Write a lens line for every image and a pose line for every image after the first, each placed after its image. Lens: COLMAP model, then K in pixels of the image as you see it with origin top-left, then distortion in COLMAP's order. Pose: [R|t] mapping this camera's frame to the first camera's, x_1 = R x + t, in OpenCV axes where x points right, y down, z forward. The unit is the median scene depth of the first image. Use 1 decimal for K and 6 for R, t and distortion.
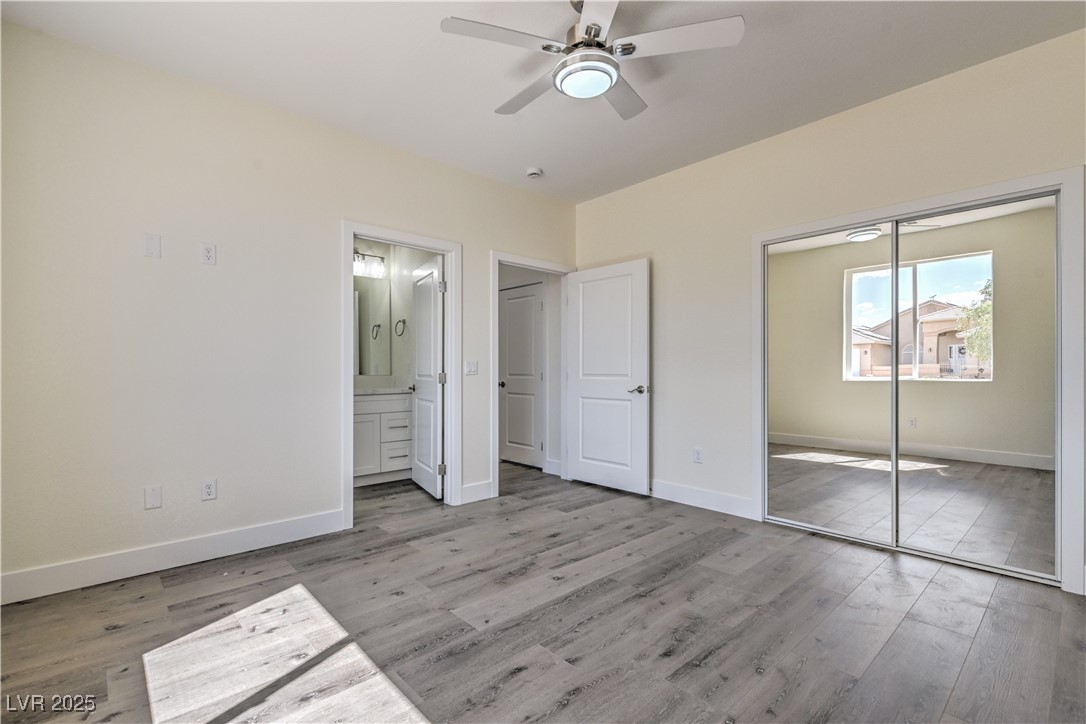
lens RADIAL K [[463.8, 0, 550.4], [0, 463.8, 360.7], [0, 0, 1]] dist [0.019986, -0.005564]
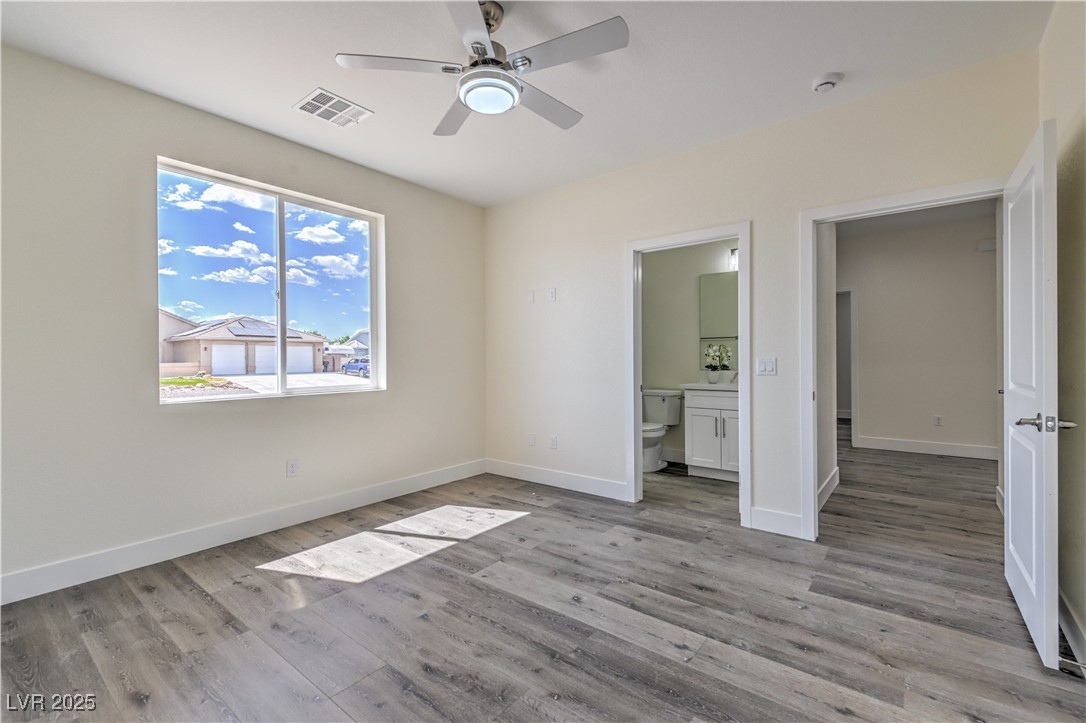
lens RADIAL K [[463.8, 0, 550.4], [0, 463.8, 360.2], [0, 0, 1]] dist [0.019986, -0.005564]
pose [[0.194187, 0.003772, -0.980957, 0.849587], [0.022634, 0.999709, 0.008324, -0.017290], [0.980703, -0.023819, 0.194046, 0.722708]]
